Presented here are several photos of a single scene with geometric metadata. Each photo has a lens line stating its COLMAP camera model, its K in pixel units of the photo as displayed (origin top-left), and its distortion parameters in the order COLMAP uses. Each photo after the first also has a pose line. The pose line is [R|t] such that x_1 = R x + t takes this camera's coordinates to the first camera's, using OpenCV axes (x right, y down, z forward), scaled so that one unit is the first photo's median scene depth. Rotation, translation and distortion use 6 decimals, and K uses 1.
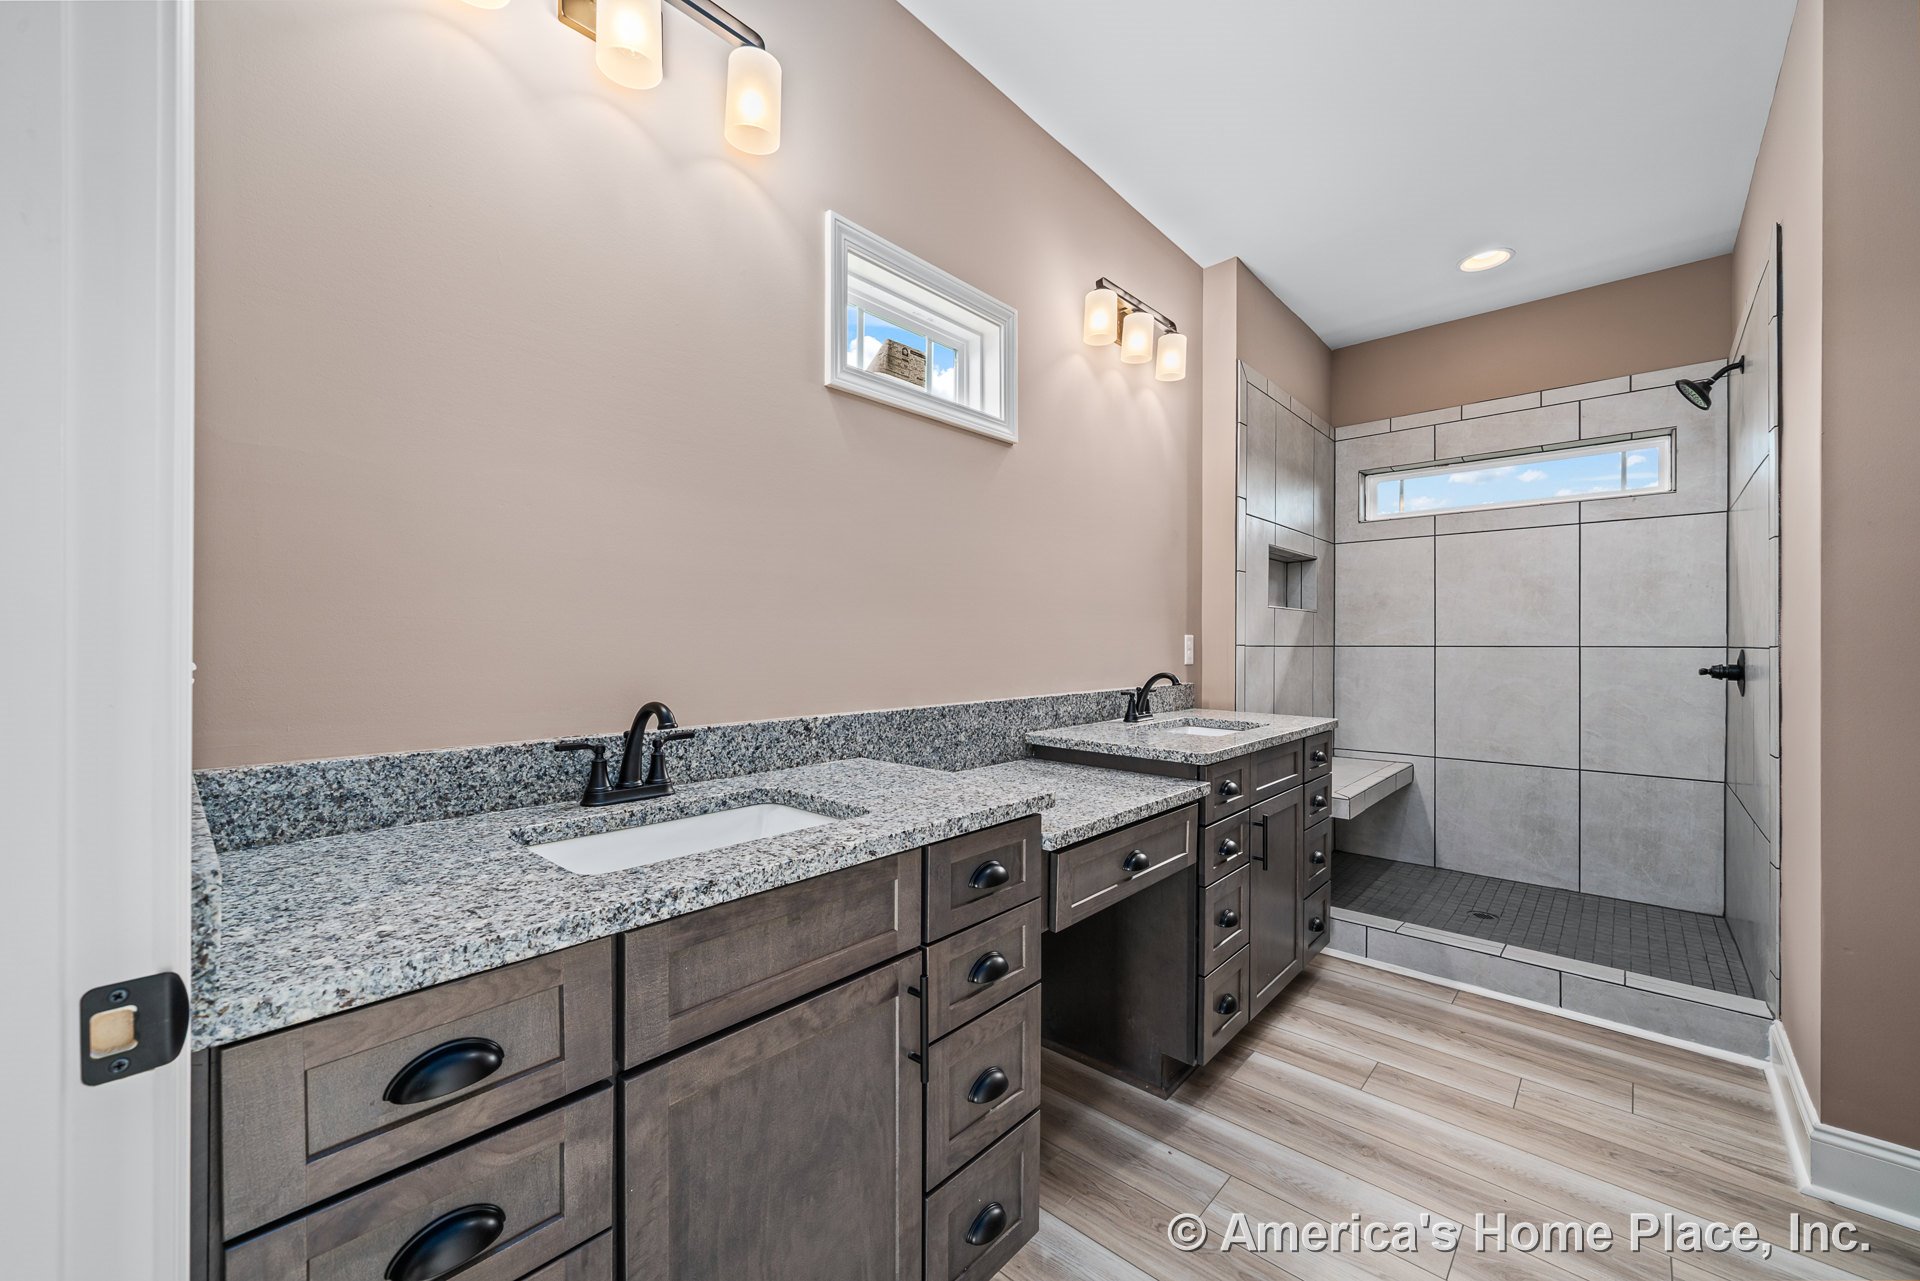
lens RADIAL K [[722.7, 0, 982.8], [0, 722.7, 644.0], [0, 0, 1]] dist [-0.000003, 0.000025]
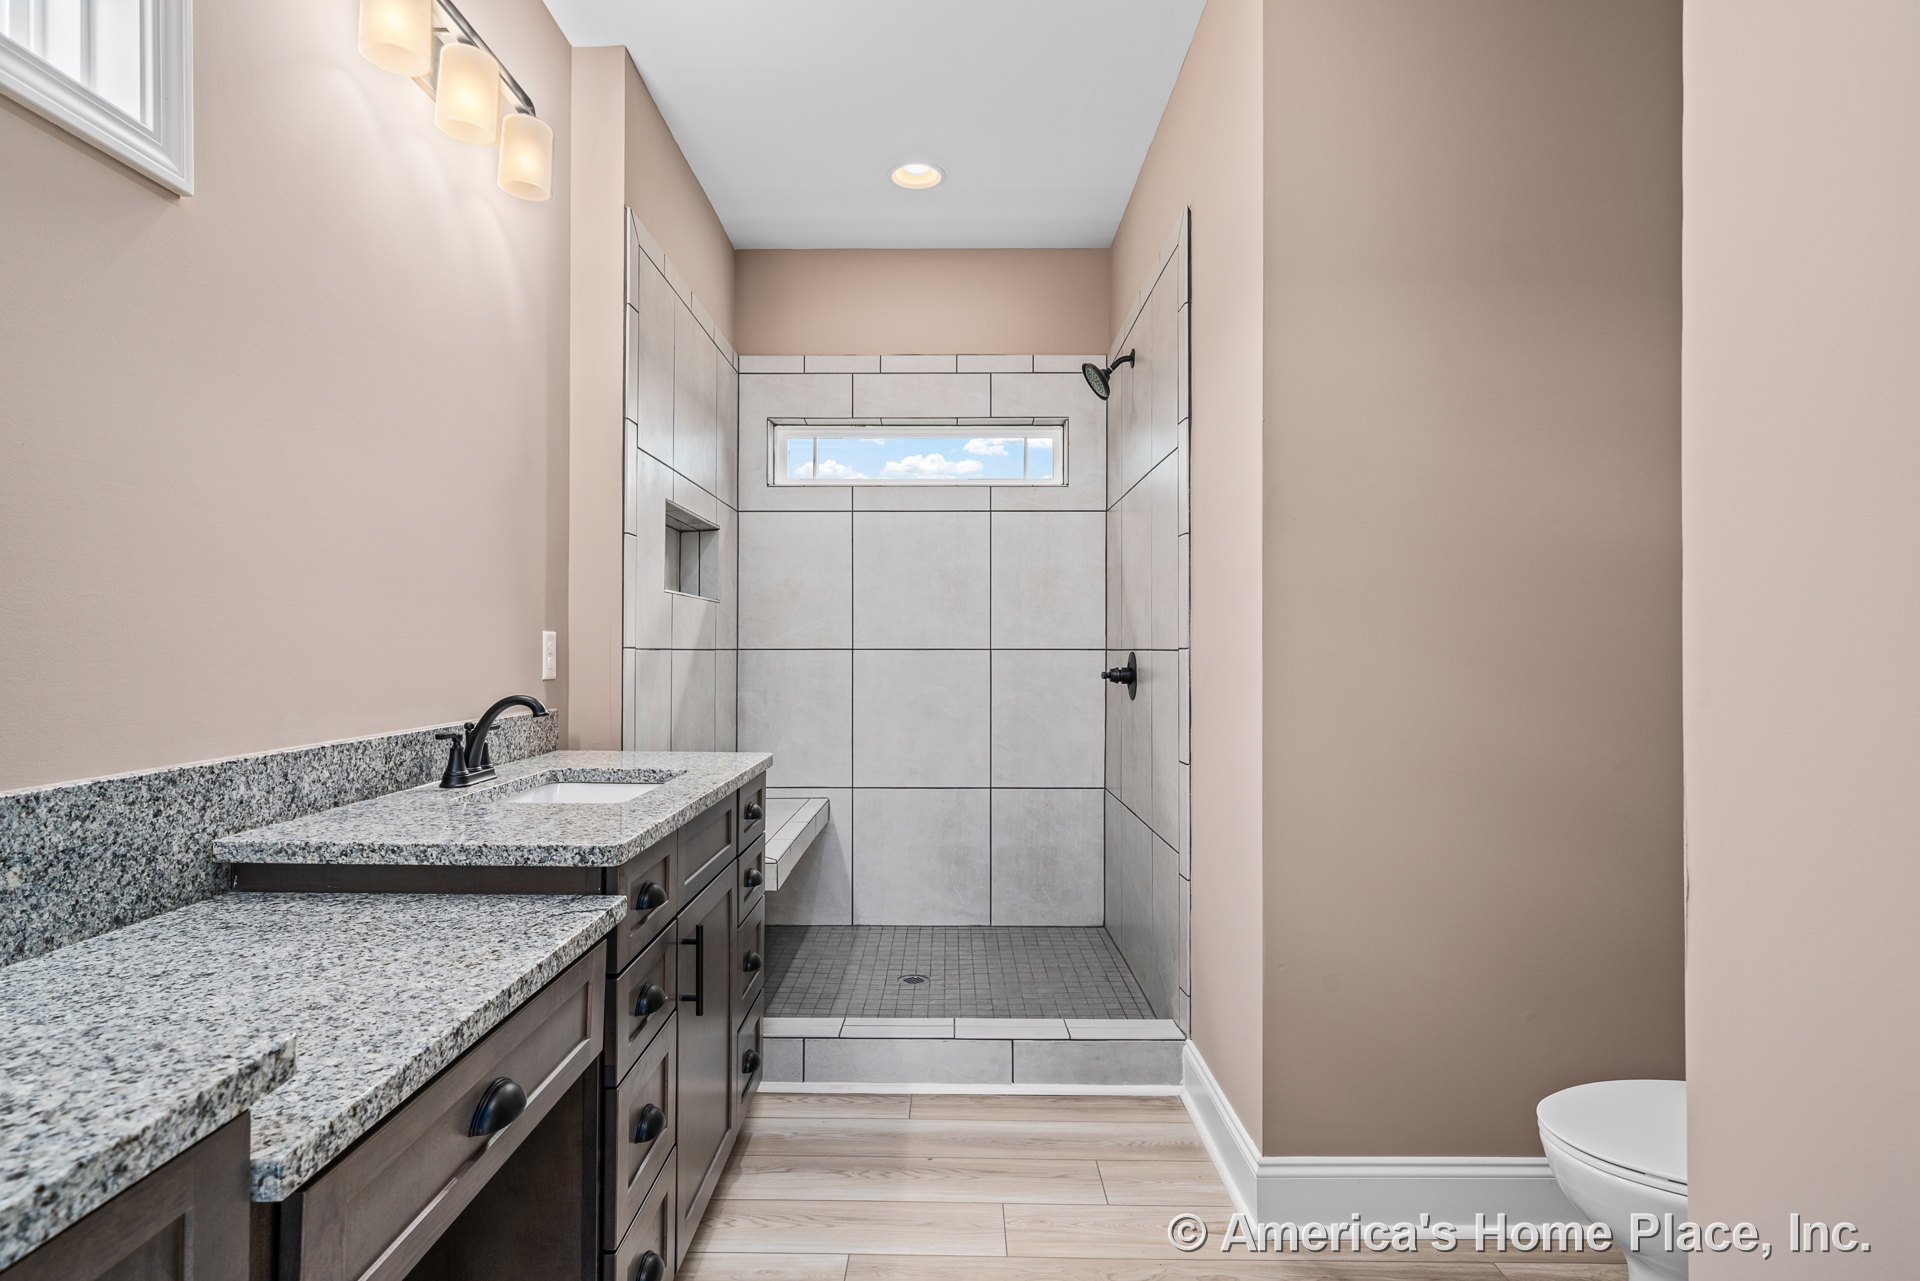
lens RADIAL K [[1021.0, 0, 960.0], [0, 1021.0, 640.5], [0, 0, 1]] dist [0.002378, -0.002084]
pose [[0.776392, 0.003230, 0.630242, 0.012614], [0.000961, 0.999980, -0.006308, 0.001678], [-0.630250, 0.005504, 0.776373, 0.141295]]
